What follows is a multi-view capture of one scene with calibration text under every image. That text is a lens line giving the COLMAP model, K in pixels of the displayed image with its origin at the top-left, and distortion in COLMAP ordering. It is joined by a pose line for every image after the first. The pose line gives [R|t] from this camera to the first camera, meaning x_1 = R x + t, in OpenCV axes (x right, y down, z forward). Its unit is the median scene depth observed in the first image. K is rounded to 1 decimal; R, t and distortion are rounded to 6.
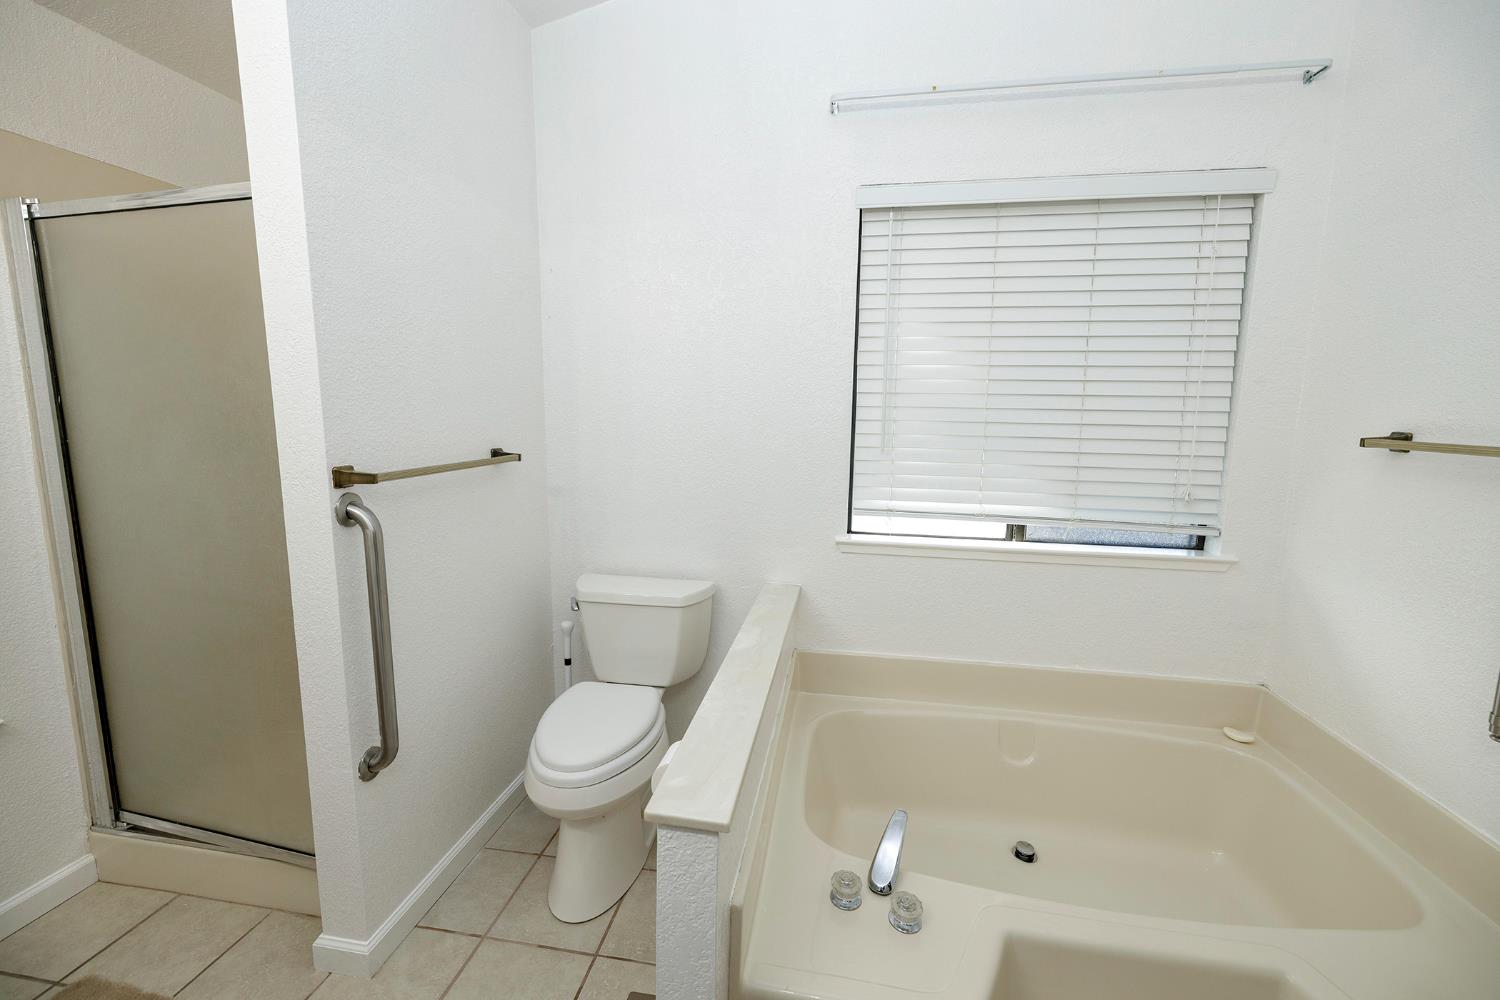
lens RADIAL K [[625.6, 0, 744.7], [0, 625.6, 501.2], [0, 0, 1]] dist [0.000416, 0.000696]
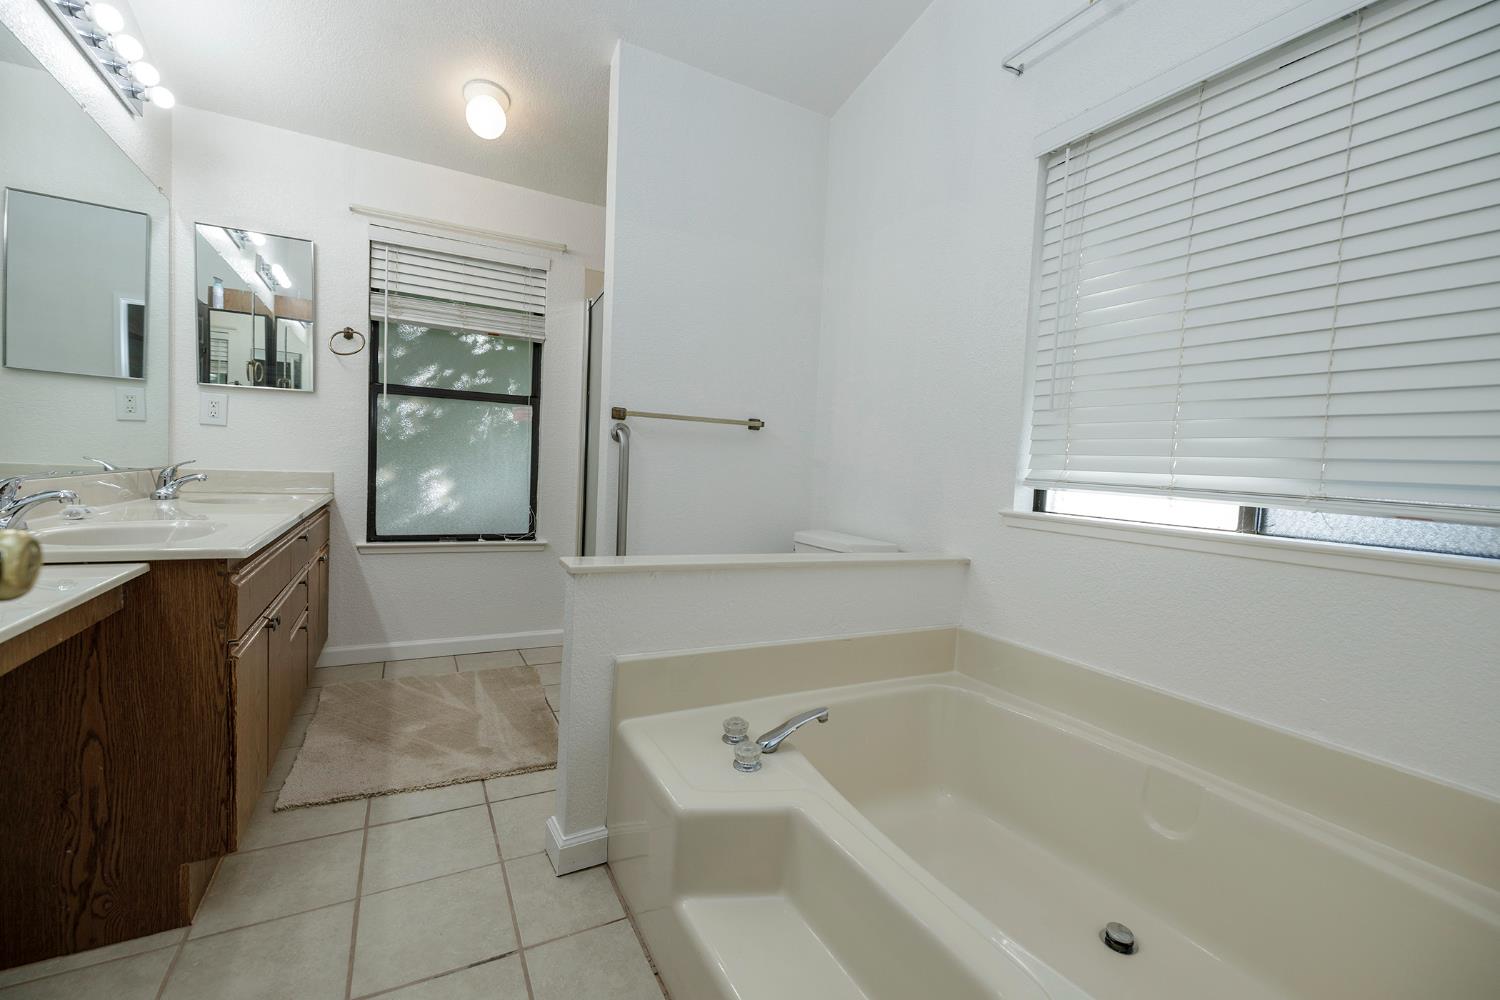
lens RADIAL K [[625.6, 0, 745.1], [0, 625.6, 499.8], [0, 0, 1]] dist [0.000416, 0.000696]
pose [[0.618993, 0.062491, -0.782906, 0.671730], [-0.155804, 0.986789, -0.044420, 0.153697], [0.769787, 0.149476, 0.620552, 0.143578]]
